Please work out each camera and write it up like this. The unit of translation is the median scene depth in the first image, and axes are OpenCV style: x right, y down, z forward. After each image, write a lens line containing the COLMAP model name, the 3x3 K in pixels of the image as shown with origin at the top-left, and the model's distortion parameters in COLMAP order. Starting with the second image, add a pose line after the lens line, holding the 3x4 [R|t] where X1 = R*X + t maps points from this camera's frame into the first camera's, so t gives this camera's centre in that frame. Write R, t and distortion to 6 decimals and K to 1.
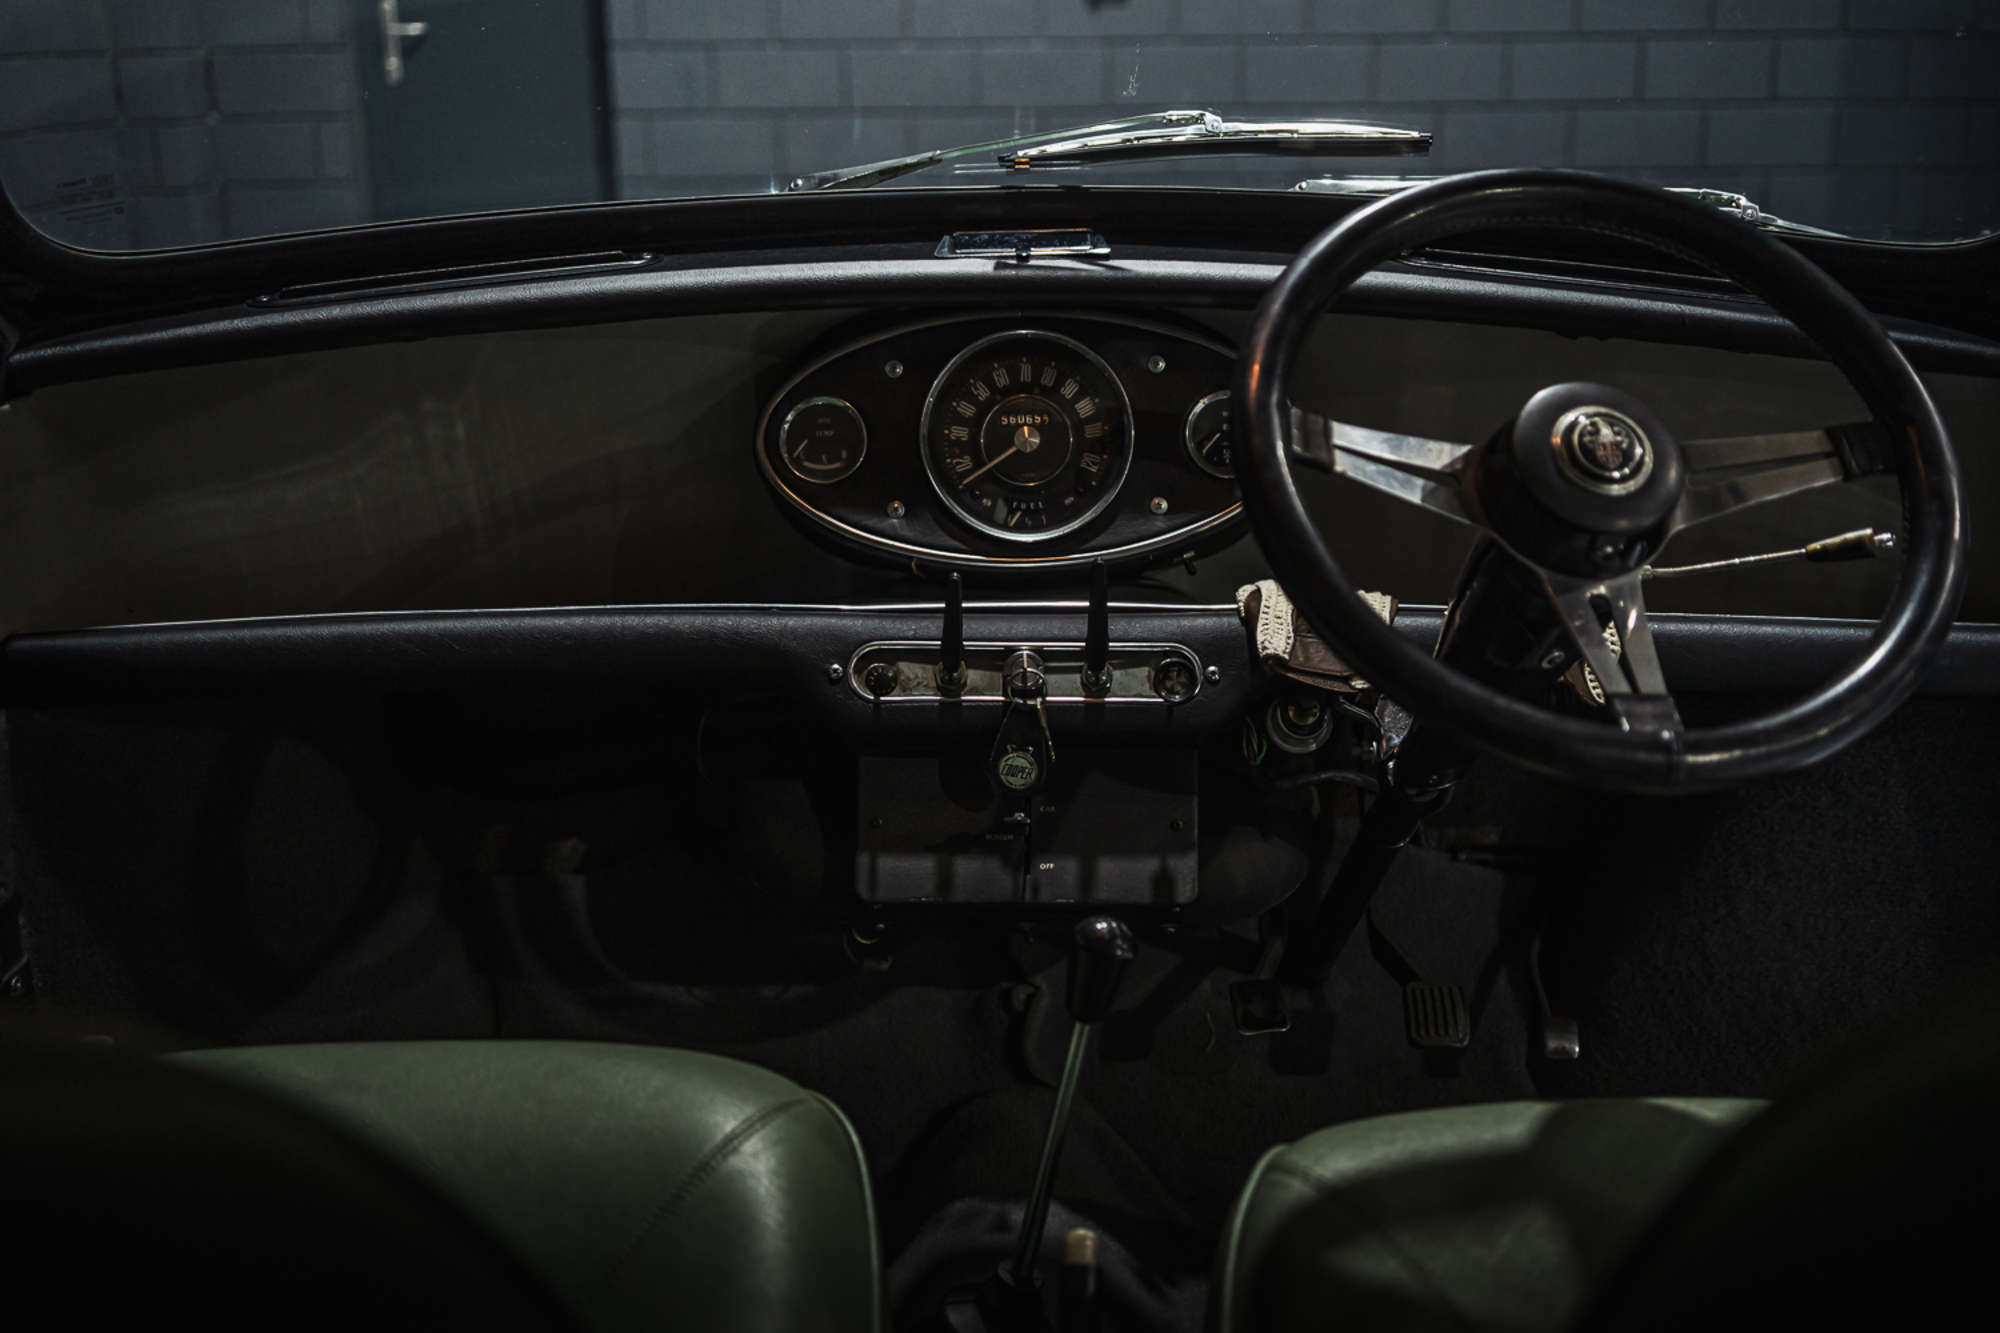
lens RADIAL K [[2187.4, 0, 993.9], [0, 2187.4, 688.5], [0, 0, 1]] dist [-0.000170, 0.000000]
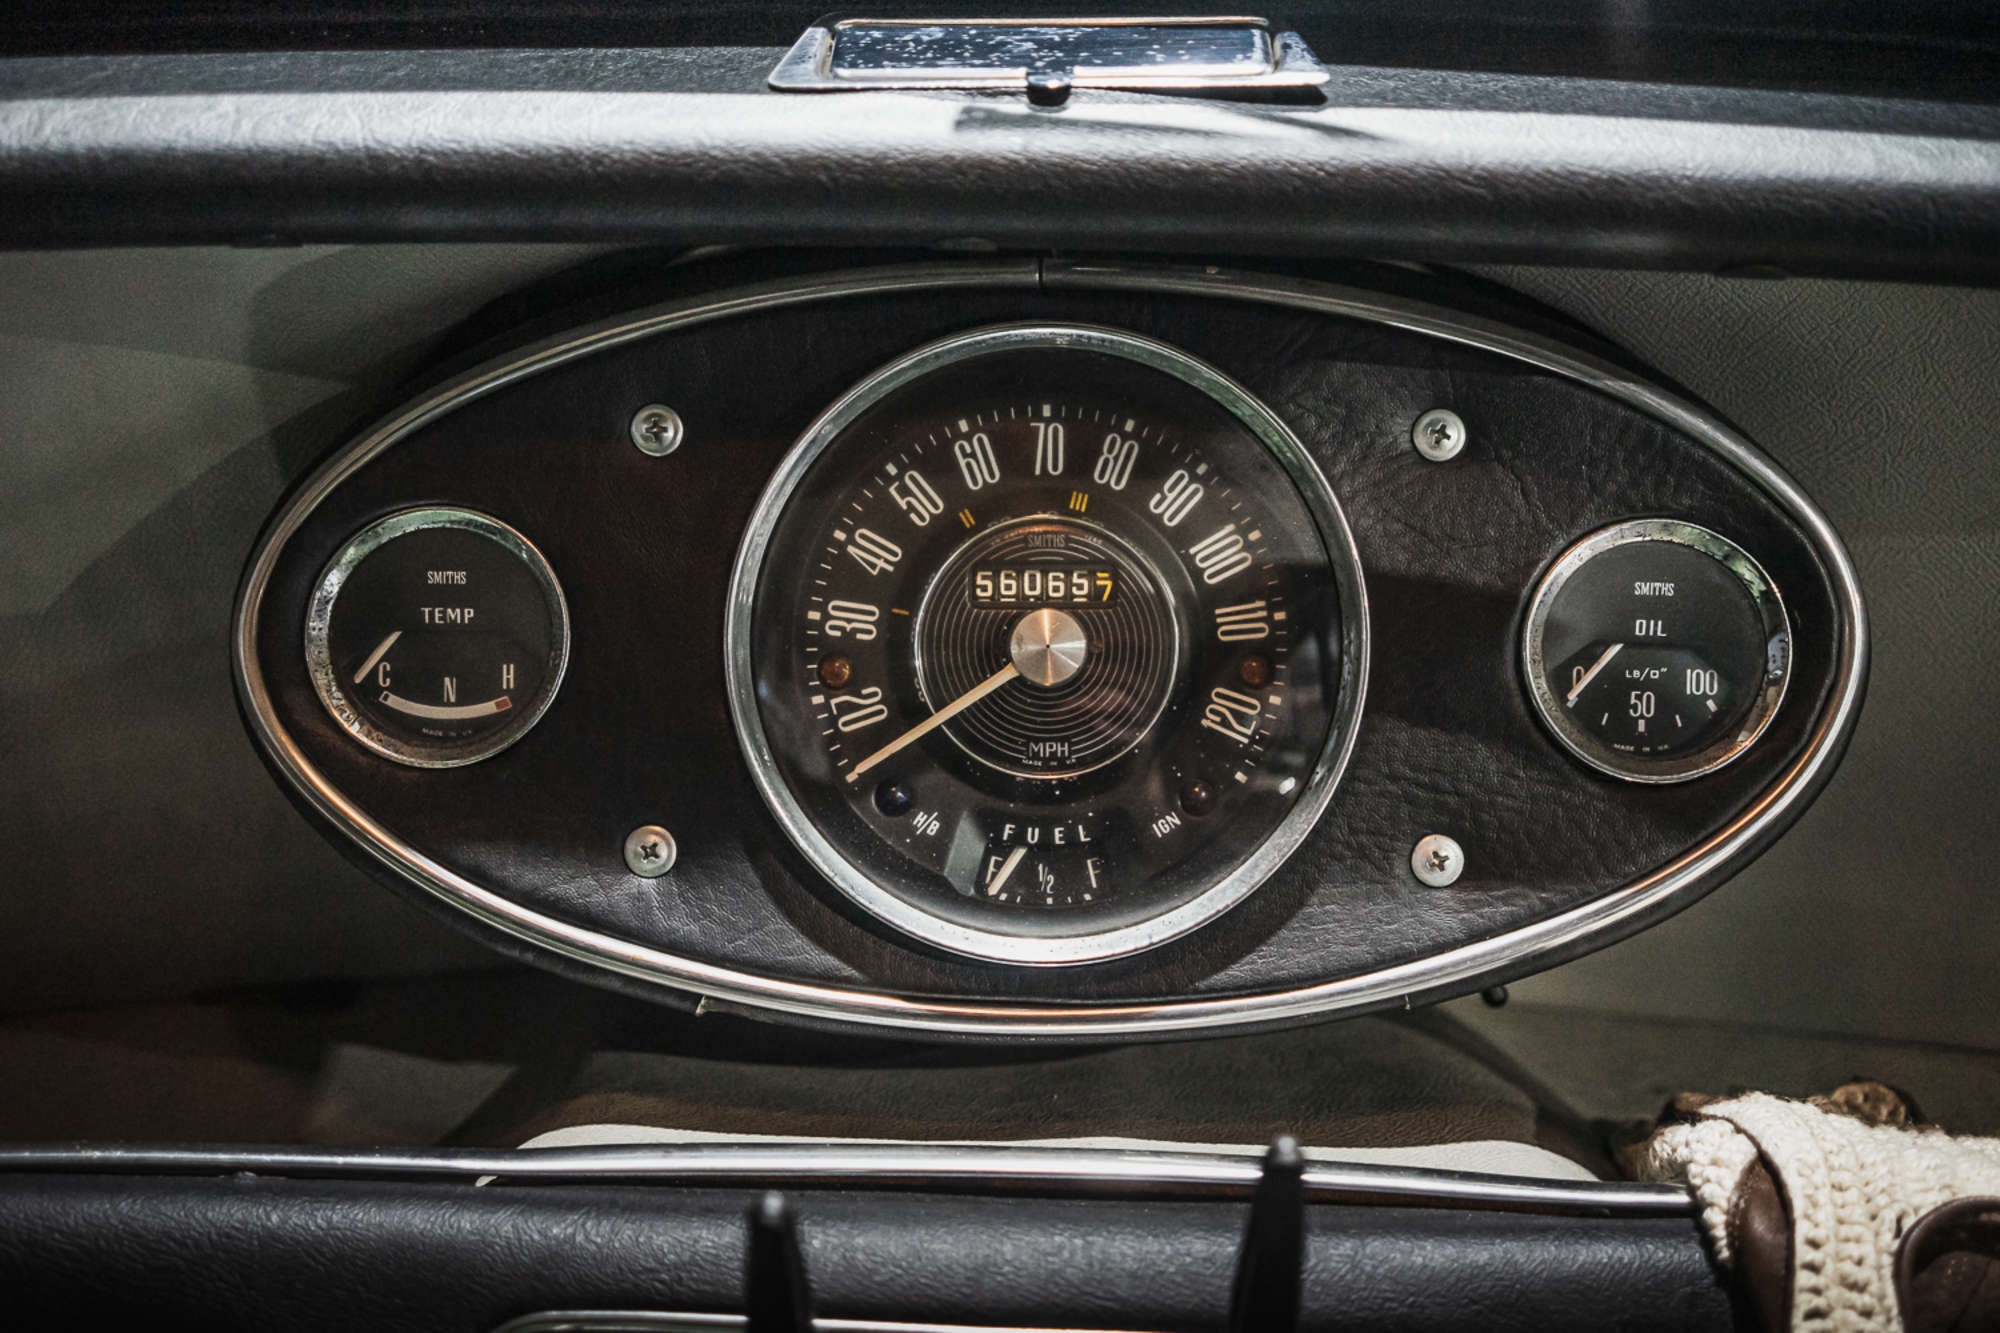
lens RADIAL K [[2187.4, 0, 1006.2], [0, 2187.4, 647.0], [0, 0, 1]] dist [-0.000170, 0.000000]
pose [[0.999673, 0.025057, -0.005014, 0.010351], [-0.025091, 0.999662, -0.006772, -0.111425], [0.004842, 0.006896, 0.999965, 0.661876]]
